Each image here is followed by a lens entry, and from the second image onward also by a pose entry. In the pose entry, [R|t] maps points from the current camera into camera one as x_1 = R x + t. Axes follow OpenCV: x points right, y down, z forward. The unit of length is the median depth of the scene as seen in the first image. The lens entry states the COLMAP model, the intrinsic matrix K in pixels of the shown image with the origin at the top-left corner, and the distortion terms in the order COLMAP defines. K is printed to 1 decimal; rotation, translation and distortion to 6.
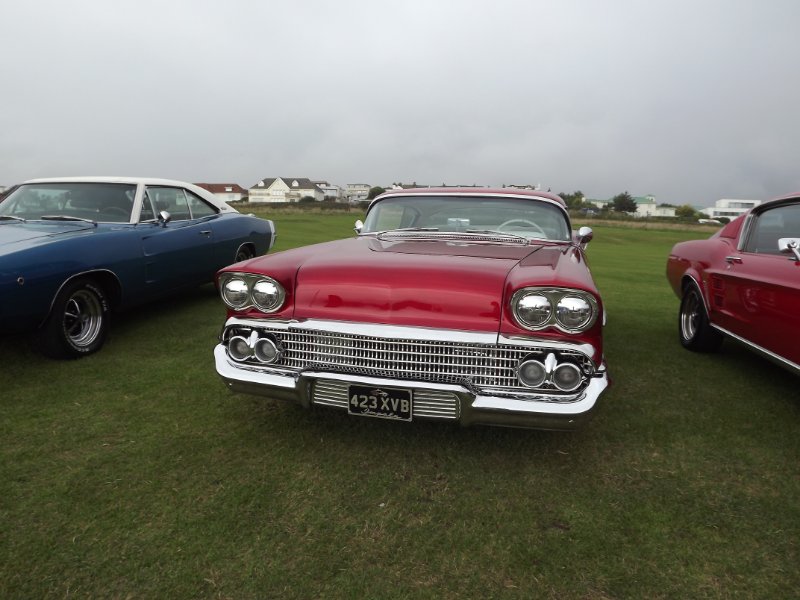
lens RADIAL K [[563.9, 0, 400.0], [0, 563.9, 300.0], [0, 0, 1]] dist [-0.039822, -0.003153]
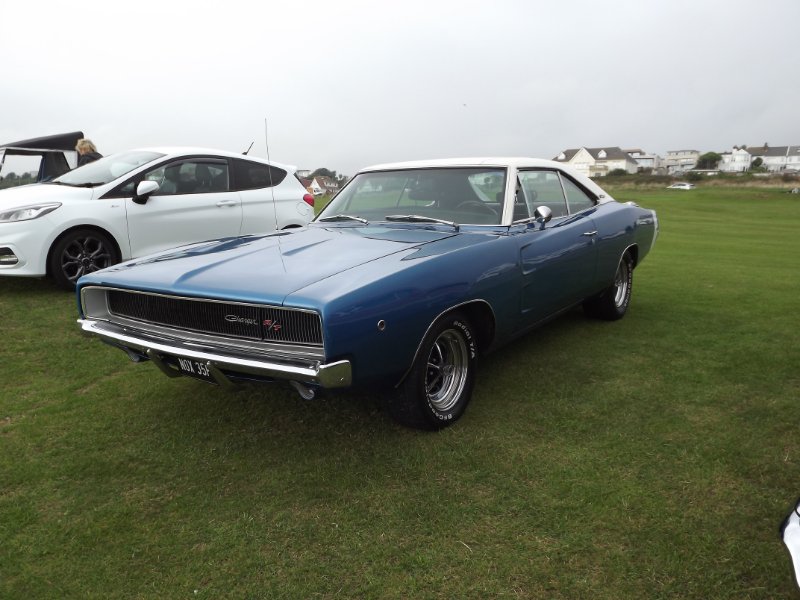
lens RADIAL K [[634.7, 0, 400.0], [0, 634.7, 300.0], [0, 0, 1]] dist [0.006681, 0.002842]
pose [[0.891653, 0.048693, -0.450093, -0.200239], [-0.040227, 0.998788, 0.028361, -0.052684], [0.450928, -0.007183, 0.892531, 0.205407]]
